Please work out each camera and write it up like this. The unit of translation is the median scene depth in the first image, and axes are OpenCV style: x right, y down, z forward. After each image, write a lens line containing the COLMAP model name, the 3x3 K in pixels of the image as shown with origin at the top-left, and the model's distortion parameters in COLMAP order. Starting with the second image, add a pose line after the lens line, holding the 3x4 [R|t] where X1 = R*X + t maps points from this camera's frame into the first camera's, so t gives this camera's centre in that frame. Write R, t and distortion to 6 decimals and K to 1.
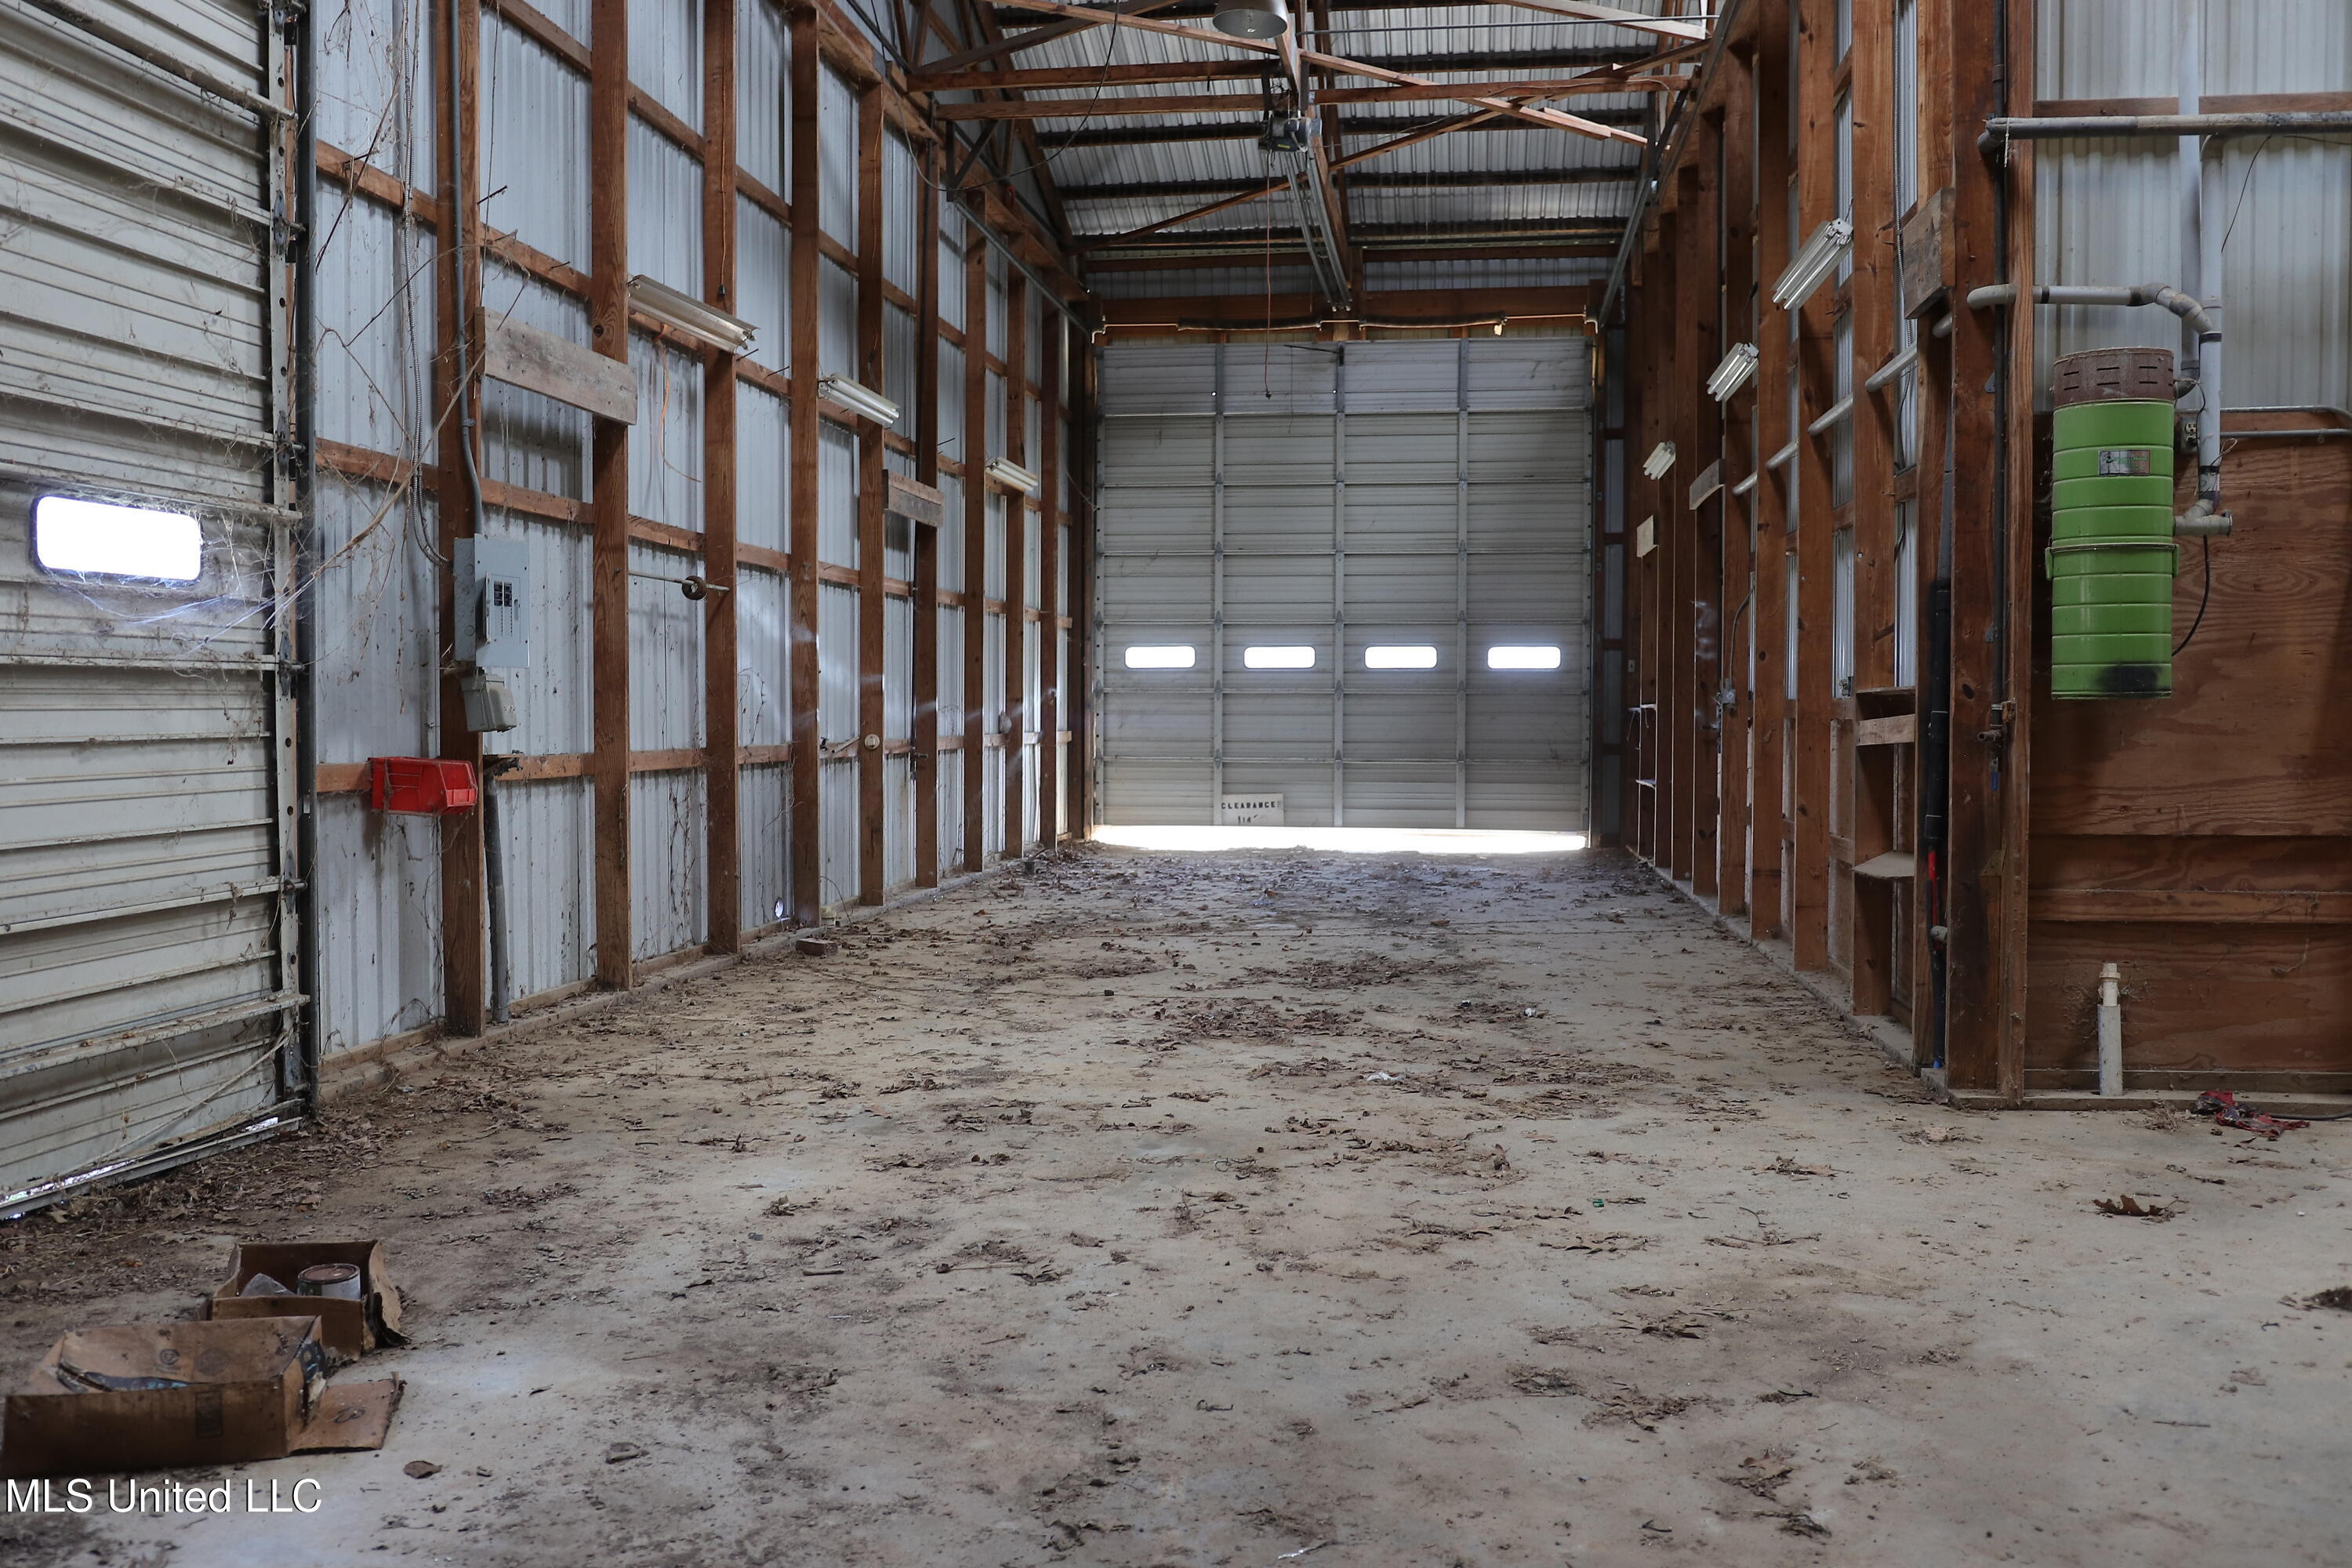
lens RADIAL K [[1958.7, 0, 1169.1], [0, 1958.7, 741.1], [0, 0, 1]] dist [-0.098762, 0.113600]
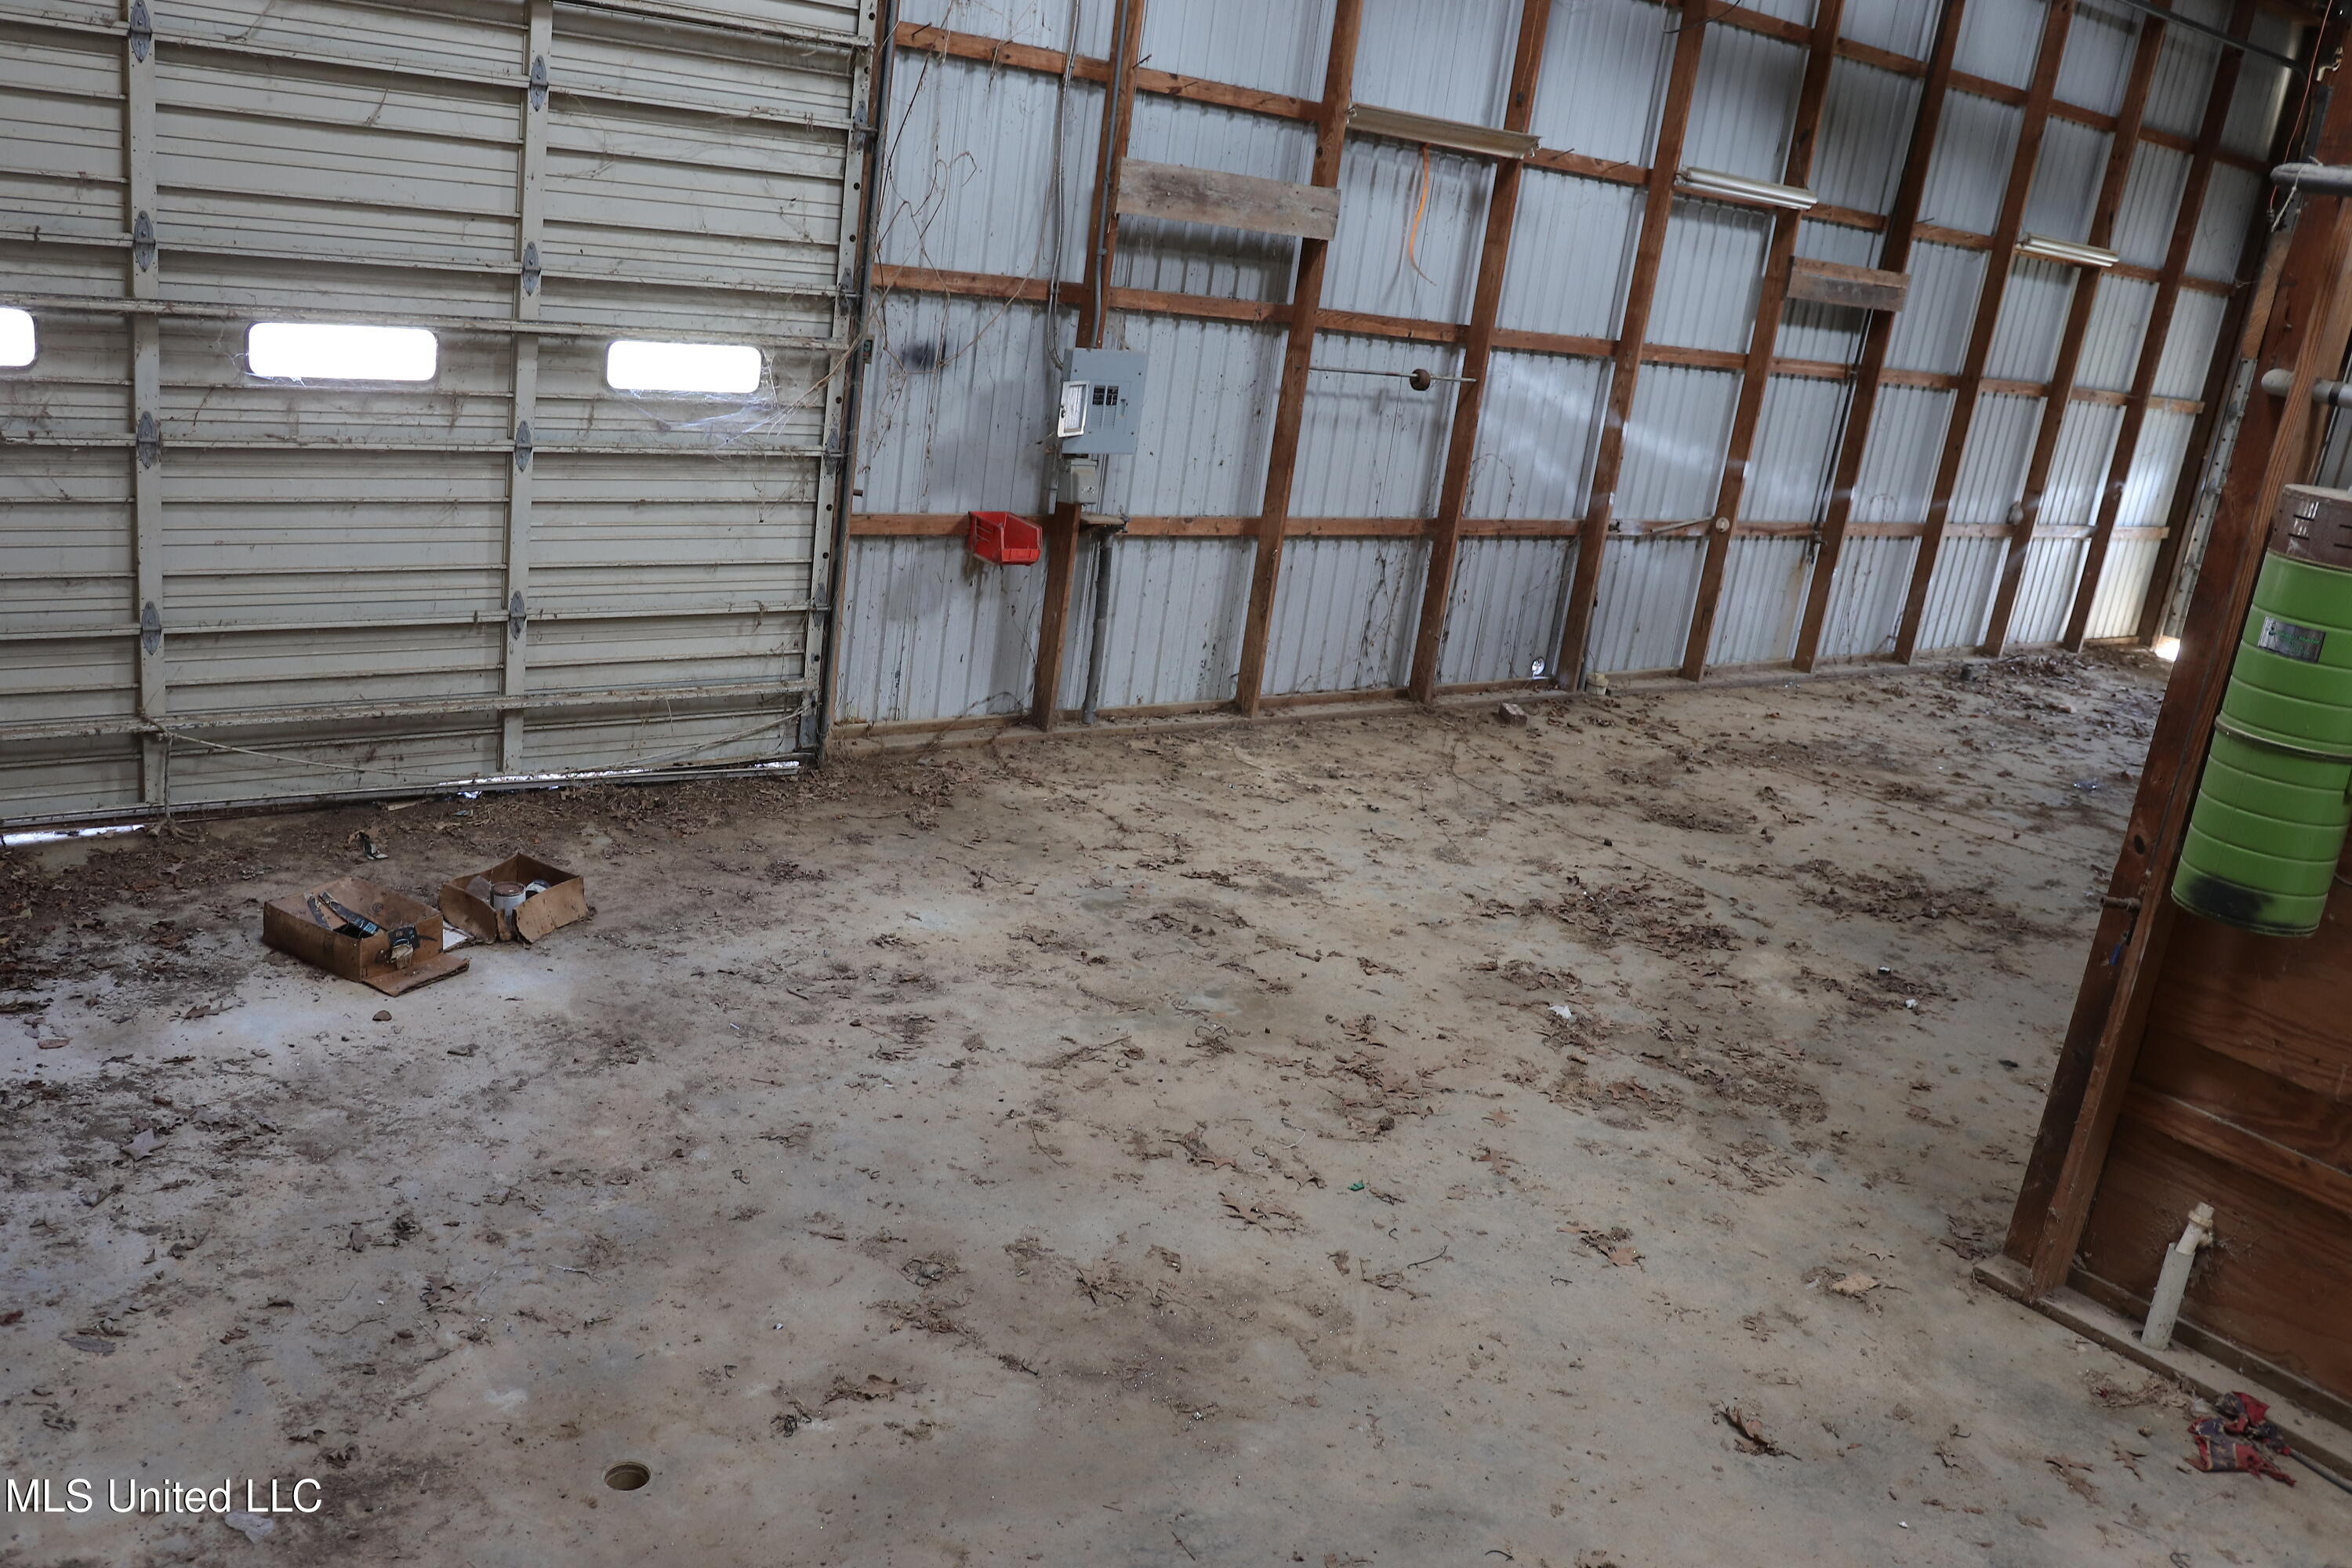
lens RADIAL K [[1958.7, 0, 1169.1], [0, 1958.7, 741.1], [0, 0, 1]] dist [-0.098762, 0.113600]
pose [[0.727145, 0.278703, -0.627363, 0.667657], [-0.145264, 0.955653, 0.256175, -0.239604], [0.670938, -0.095143, 0.735384, 0.111665]]
